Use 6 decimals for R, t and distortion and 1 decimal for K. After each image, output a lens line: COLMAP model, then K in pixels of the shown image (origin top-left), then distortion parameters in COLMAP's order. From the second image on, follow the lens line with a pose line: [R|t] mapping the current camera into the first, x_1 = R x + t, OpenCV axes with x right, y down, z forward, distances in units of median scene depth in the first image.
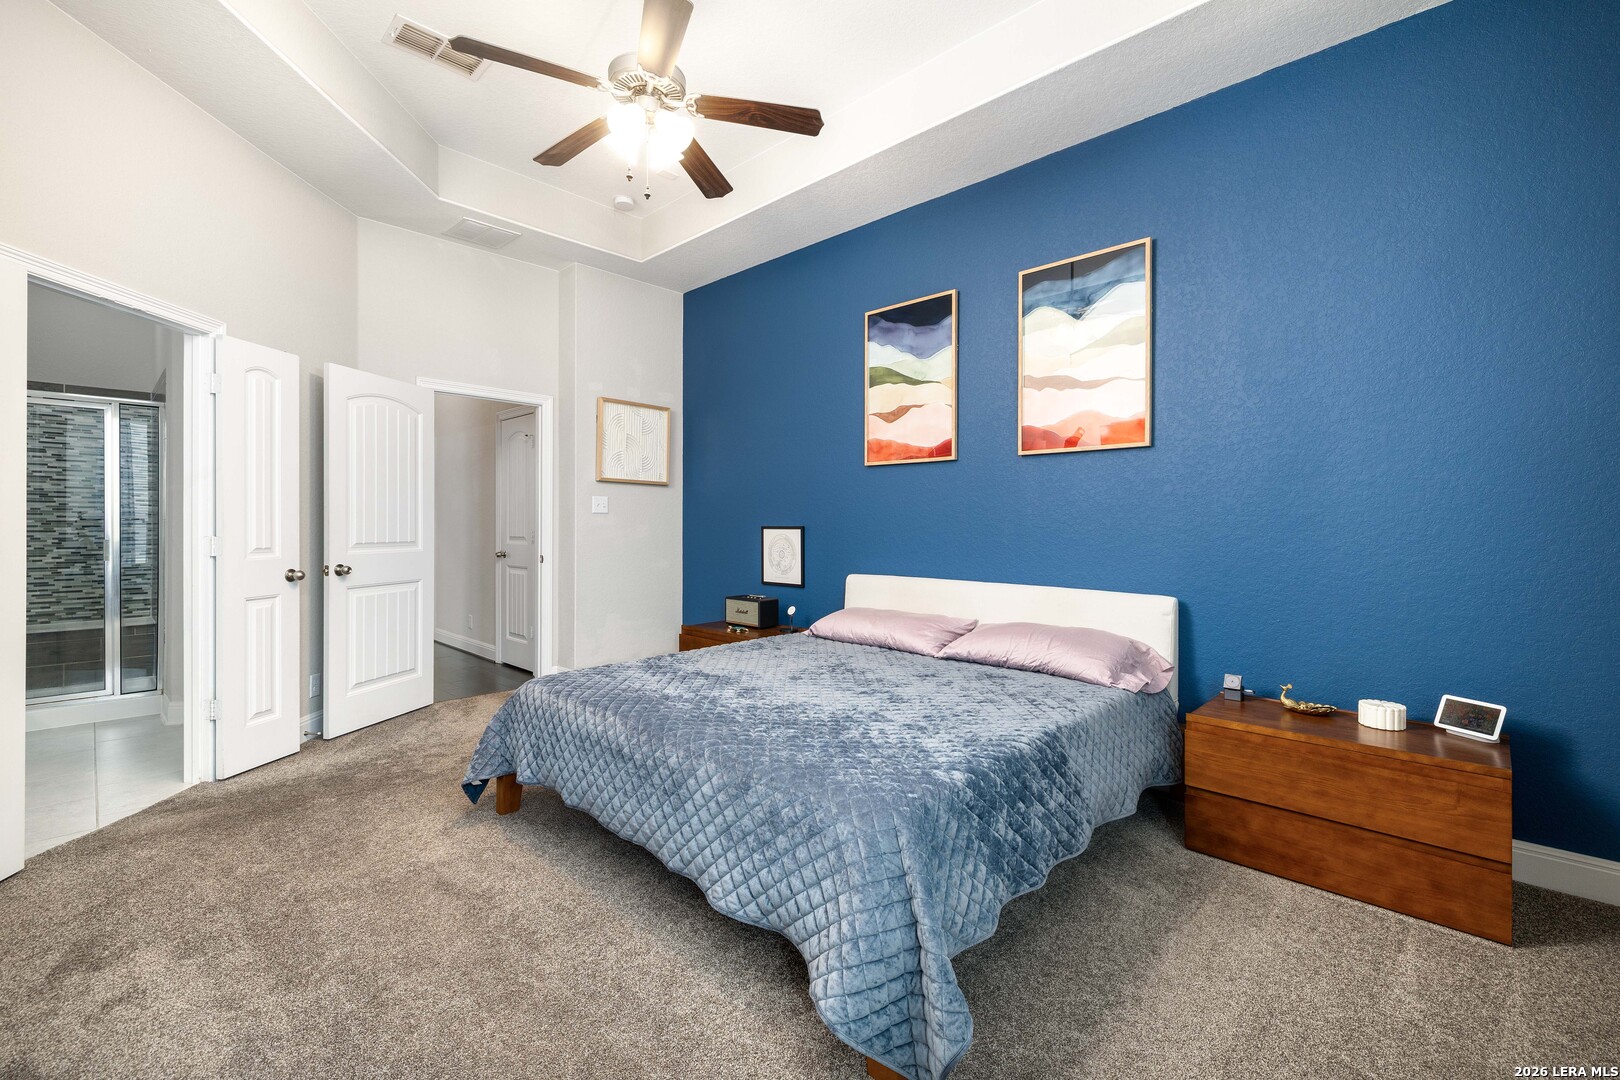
lens RADIAL K [[691.2, 0, 815.6], [0, 691.2, 532.3], [0, 0, 1]] dist [-0.000542, -0.000028]
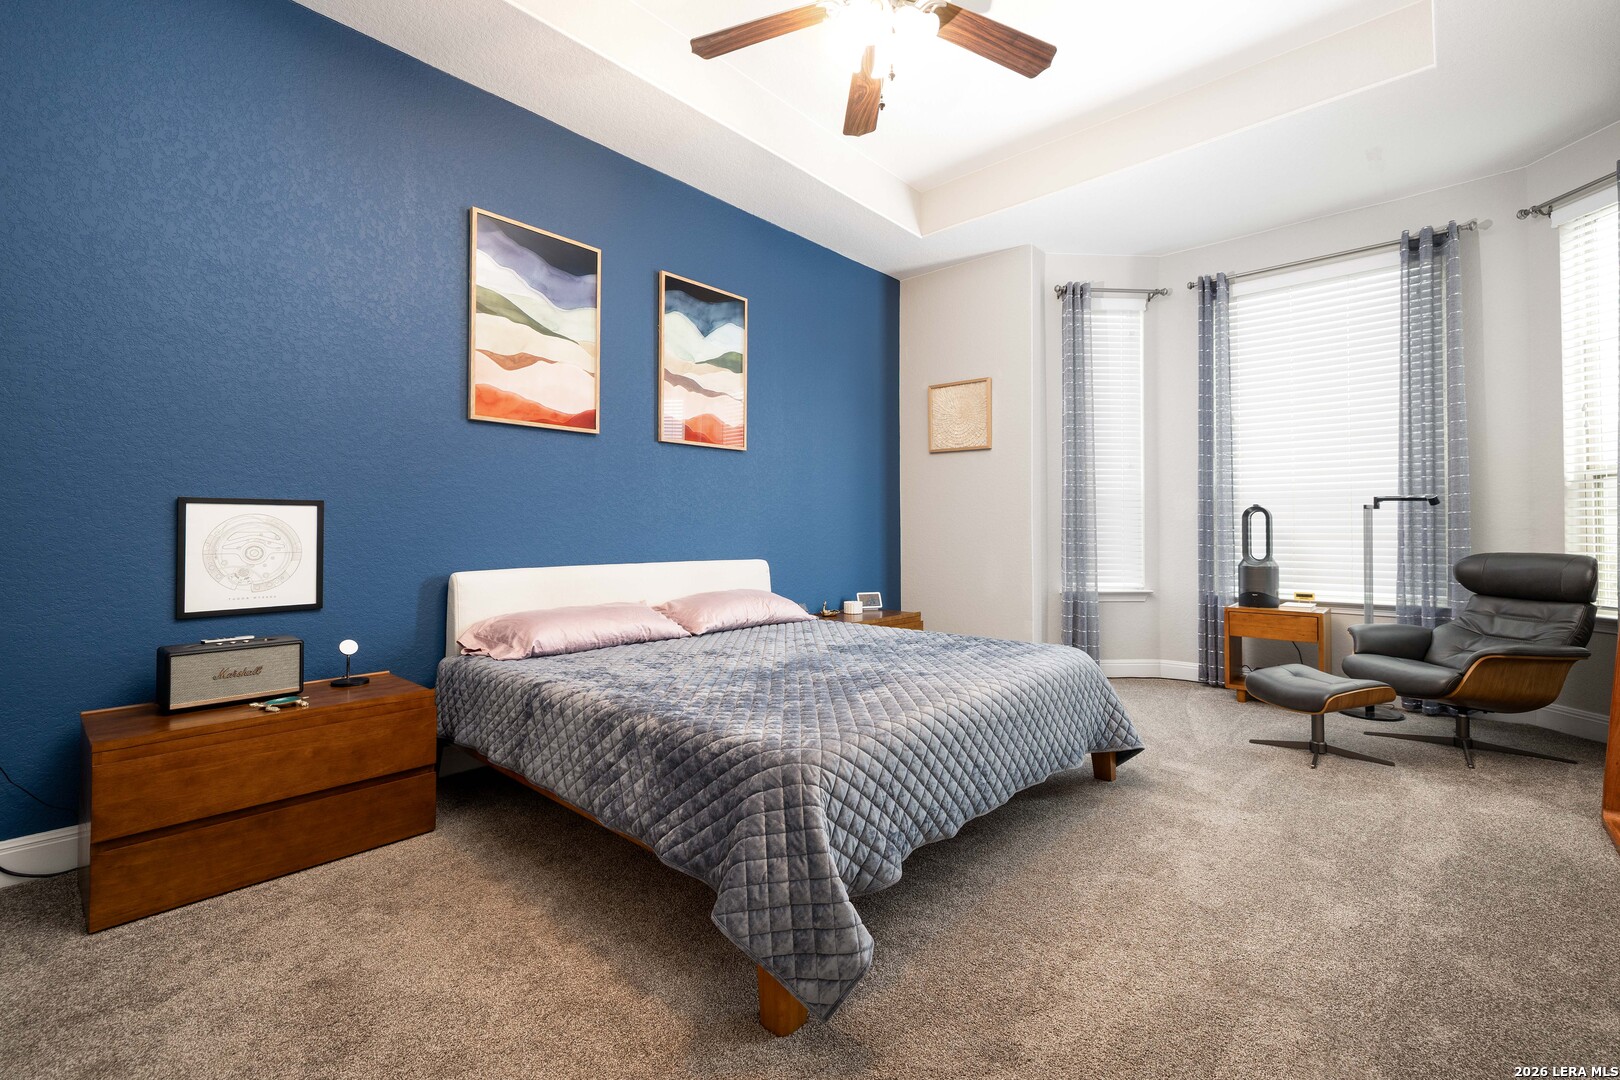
lens RADIAL K [[691.2, 0, 815.7], [0, 691.2, 528.2], [0, 0, 1]] dist [-0.000542, -0.000028]
pose [[-0.026434, -0.004672, 0.999640, -0.707798], [0.010179, 0.999936, 0.004943, 0.018029], [-0.999599, 0.010306, -0.026385, 0.719431]]
